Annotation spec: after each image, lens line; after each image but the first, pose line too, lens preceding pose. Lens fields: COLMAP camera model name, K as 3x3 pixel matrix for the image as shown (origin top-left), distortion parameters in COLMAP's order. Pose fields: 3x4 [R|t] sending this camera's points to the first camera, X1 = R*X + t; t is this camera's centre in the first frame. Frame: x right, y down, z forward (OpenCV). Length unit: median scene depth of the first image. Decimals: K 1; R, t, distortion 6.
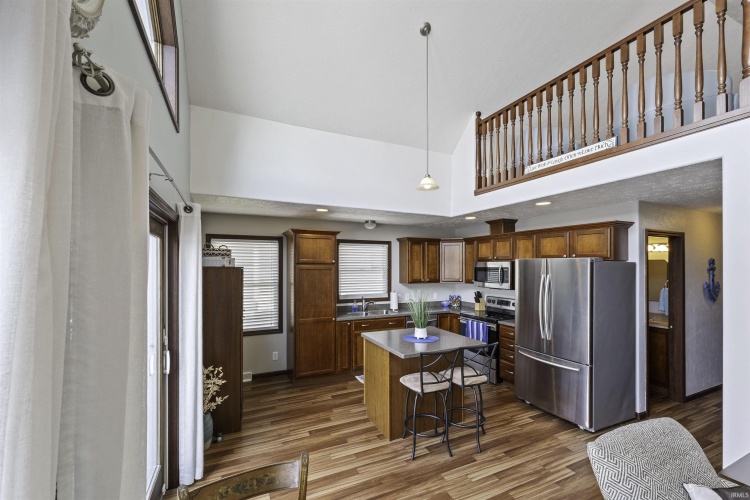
lens RADIAL K [[309.2, 0, 370.9], [0, 309.2, 263.3], [0, 0, 1]] dist [-0.003679, -0.000924]
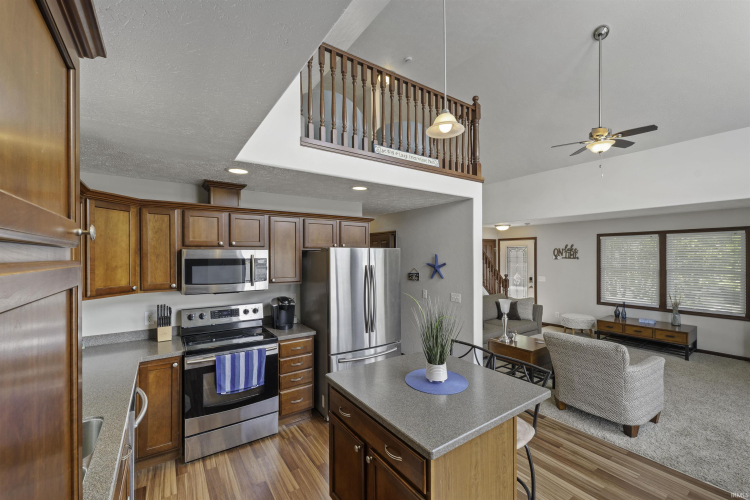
lens RADIAL K [[309.2, 0, 374.4], [0, 309.2, 254.2], [0, 0, 1]] dist [-0.003679, -0.000924]
pose [[-0.173362, 0.002233, 0.984856, -0.303528], [-0.005622, 0.999979, -0.003257, 0.005346], [-0.984842, -0.006101, -0.173346, 0.933057]]
